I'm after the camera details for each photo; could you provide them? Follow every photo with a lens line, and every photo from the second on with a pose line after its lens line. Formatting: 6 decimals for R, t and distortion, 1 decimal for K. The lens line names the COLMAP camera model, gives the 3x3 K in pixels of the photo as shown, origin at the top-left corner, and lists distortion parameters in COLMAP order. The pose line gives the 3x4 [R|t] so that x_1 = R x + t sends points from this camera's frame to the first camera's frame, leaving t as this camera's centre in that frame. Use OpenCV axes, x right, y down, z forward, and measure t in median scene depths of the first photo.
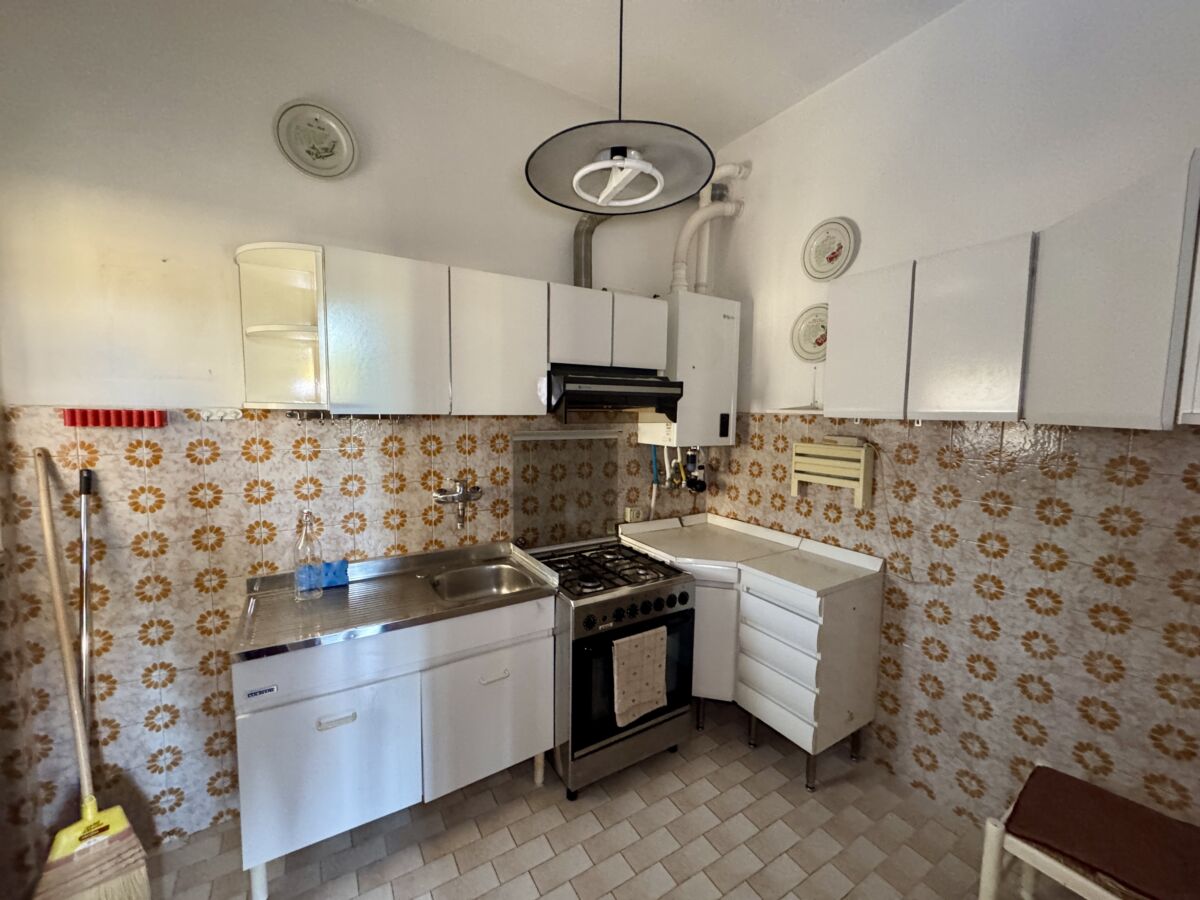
lens RADIAL K [[476.5, 0, 598.5], [0, 476.5, 449.4], [0, 0, 1]] dist [-0.002597, -0.000556]
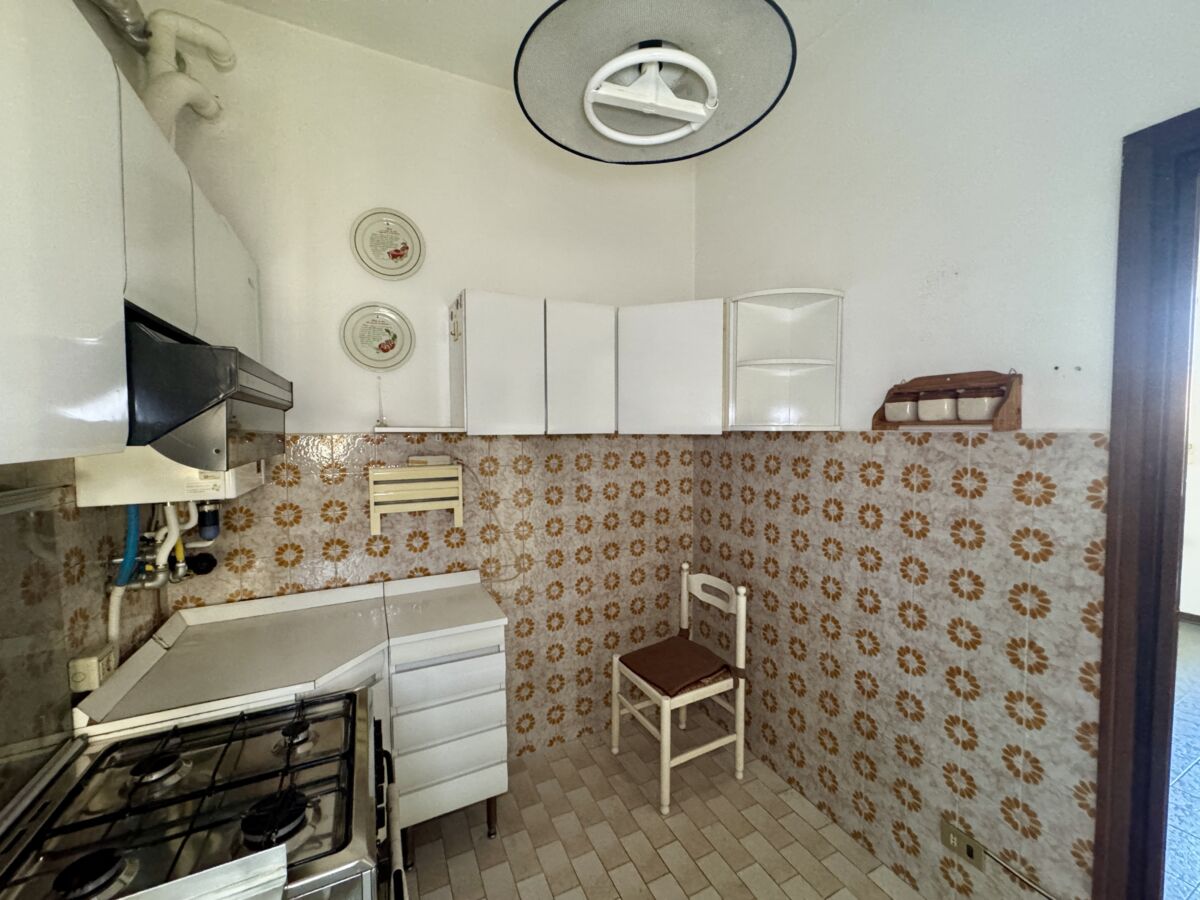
lens RADIAL K [[476.5, 0, 598.5], [0, 476.5, 449.4], [0, 0, 1]] dist [-0.002597, -0.000556]
pose [[0.095552, -0.057882, 0.993740, -0.366600], [0.092187, 0.994532, 0.049064, -0.053203], [-0.991147, 0.086921, 0.100366, 0.566428]]
